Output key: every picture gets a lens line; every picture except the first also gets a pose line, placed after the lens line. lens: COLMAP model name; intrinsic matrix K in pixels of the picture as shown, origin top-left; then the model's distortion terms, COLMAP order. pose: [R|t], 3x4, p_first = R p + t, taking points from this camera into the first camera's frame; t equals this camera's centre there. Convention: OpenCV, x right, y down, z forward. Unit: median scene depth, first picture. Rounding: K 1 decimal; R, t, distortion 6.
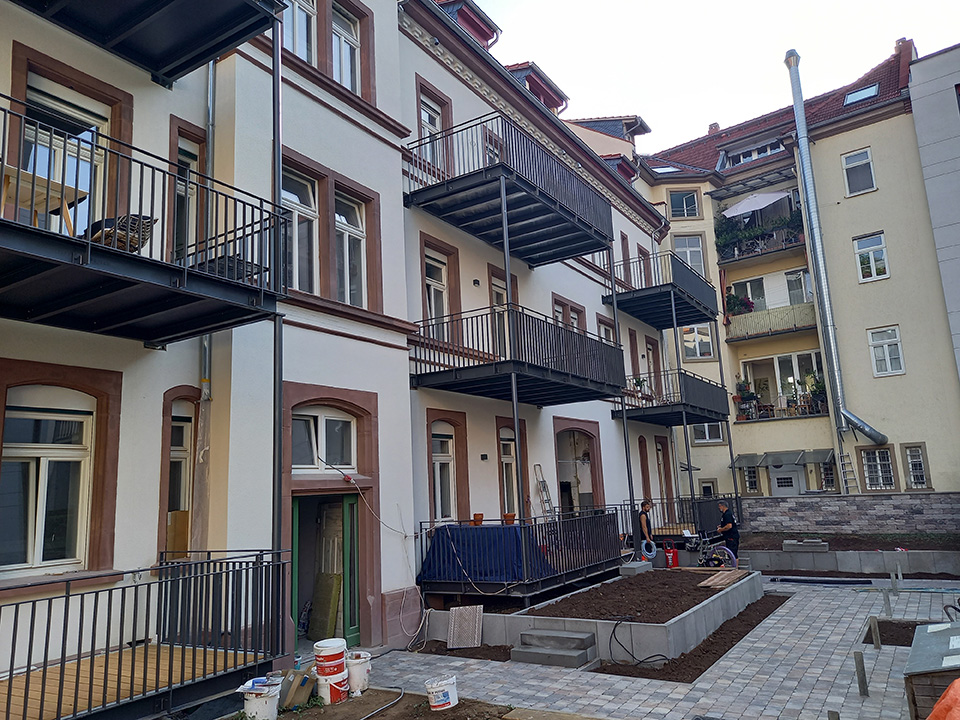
lens RADIAL K [[701.2, 0, 481.1], [0, 701.2, 364.4], [0, 0, 1]] dist [0.038413, -0.004074]
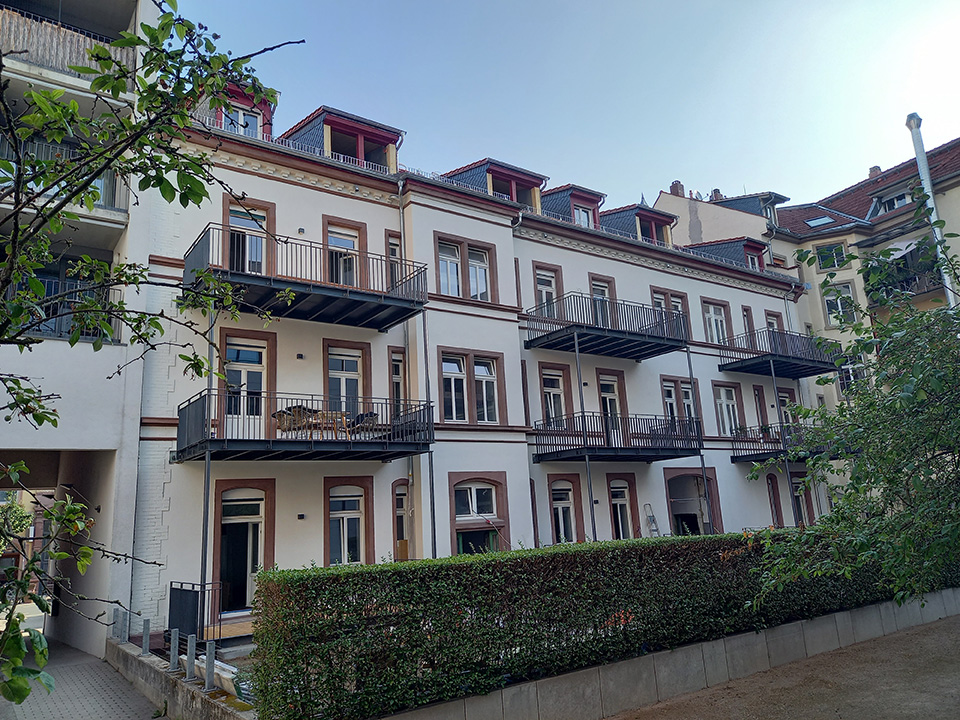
lens RADIAL K [[701.2, 0, 481.1], [0, 701.2, 364.4], [0, 0, 1]] dist [0.038413, -0.004074]
pose [[0.929501, -0.085189, -0.358845, 0.435483], [0.077268, 0.996346, -0.036386, -0.162313], [0.360634, 0.006094, 0.932687, -0.646030]]
